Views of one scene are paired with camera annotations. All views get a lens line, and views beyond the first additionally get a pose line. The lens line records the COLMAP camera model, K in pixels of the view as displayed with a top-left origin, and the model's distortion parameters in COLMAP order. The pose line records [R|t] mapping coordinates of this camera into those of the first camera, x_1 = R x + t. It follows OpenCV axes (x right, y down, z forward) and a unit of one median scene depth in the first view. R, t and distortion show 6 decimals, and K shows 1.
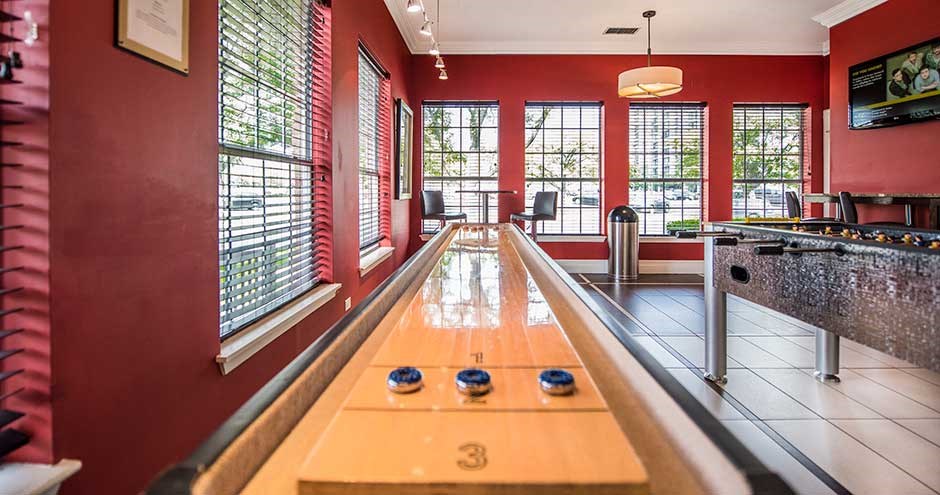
lens RADIAL K [[436.9, 0, 471.6], [0, 436.9, 184.7], [0, 0, 1]] dist [-0.035313, -0.000082]
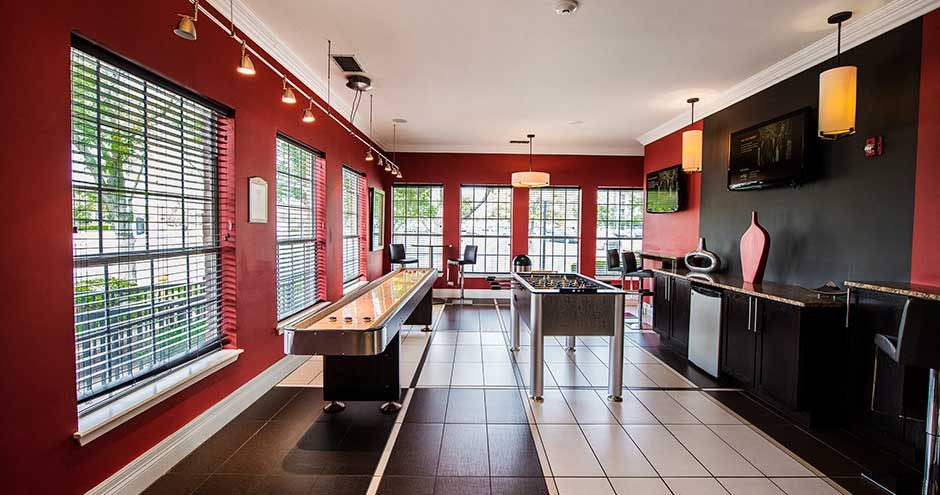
lens RADIAL K [[383.9, 0, 472.1], [0, 383.9, 237.6], [0, 0, 1]] dist [-0.001606, -0.000121]
pose [[0.999640, 0.008286, 0.025505, 0.138650], [-0.009289, 0.999179, 0.039432, -0.064904], [-0.025157, -0.039655, 0.998897, -0.349900]]
